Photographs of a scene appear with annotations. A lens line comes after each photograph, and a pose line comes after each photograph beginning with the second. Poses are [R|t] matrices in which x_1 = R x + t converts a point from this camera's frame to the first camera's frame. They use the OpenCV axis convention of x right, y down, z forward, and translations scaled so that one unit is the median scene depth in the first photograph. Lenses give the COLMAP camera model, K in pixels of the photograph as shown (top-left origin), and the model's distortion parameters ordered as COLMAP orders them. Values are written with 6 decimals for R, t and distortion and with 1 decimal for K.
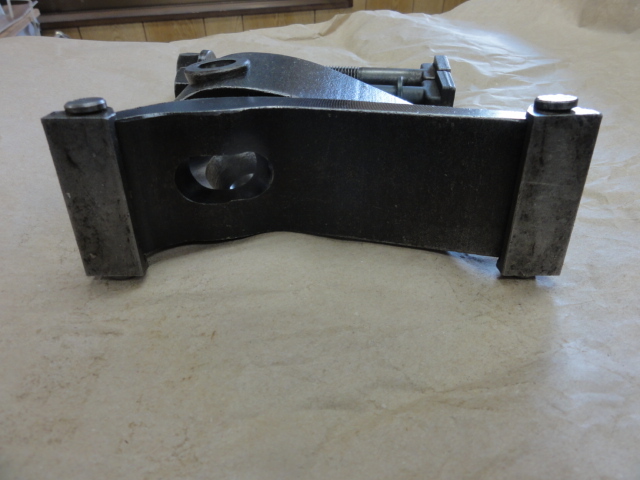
lens RADIAL K [[449.1, 0, 320.0], [0, 449.1, 240.0], [0, 0, 1]] dist [0.011868, 0.000978]
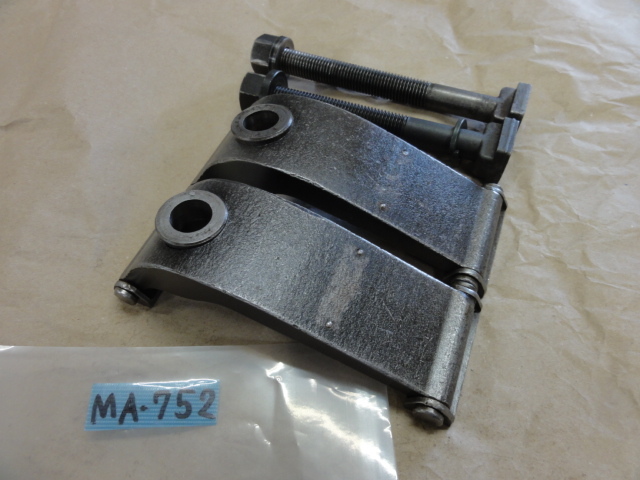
lens RADIAL K [[452.9, 0, 320.0], [0, 452.9, 240.0], [0, 0, 1]] dist [-0.006968, 0.005763]
pose [[0.955209, 0.223232, -0.194274, 0.239383], [-0.150212, 0.931372, 0.331637, -0.705336], [0.254973, -0.287601, 0.923187, -0.034865]]
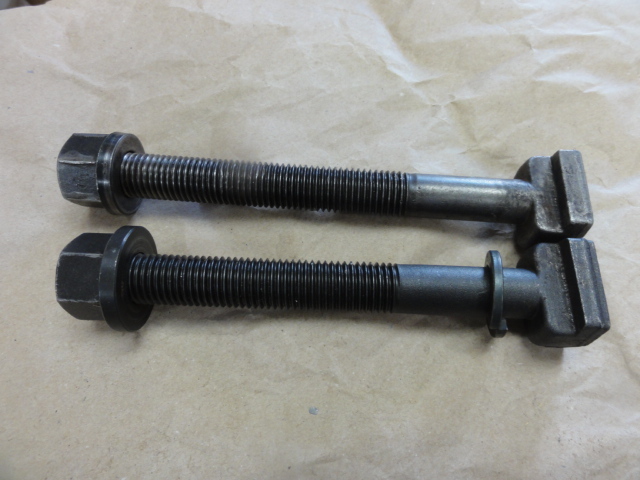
lens RADIAL K [[452.9, 0, 320.0], [0, 452.9, 240.0], [0, 0, 1]] dist [-0.006968, 0.005763]
pose [[0.999389, -0.034105, 0.007630, -0.047503], [0.026974, 0.891584, 0.452052, -1.102823], [-0.022220, -0.451570, 0.891959, 0.994337]]
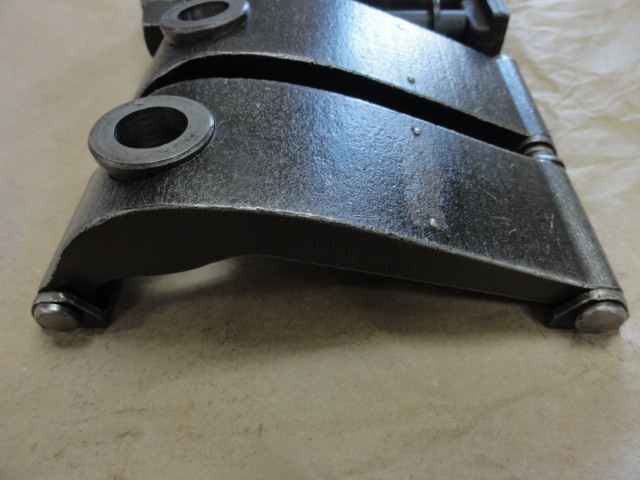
lens RADIAL K [[452.9, 0, 320.0], [0, 452.9, 240.0], [0, 0, 1]] dist [-0.006968, 0.005763]
pose [[0.997160, -0.068693, 0.030868, -0.126835], [0.059847, 0.971607, 0.228905, -0.265518], [-0.045716, -0.226408, 0.972959, 0.285463]]
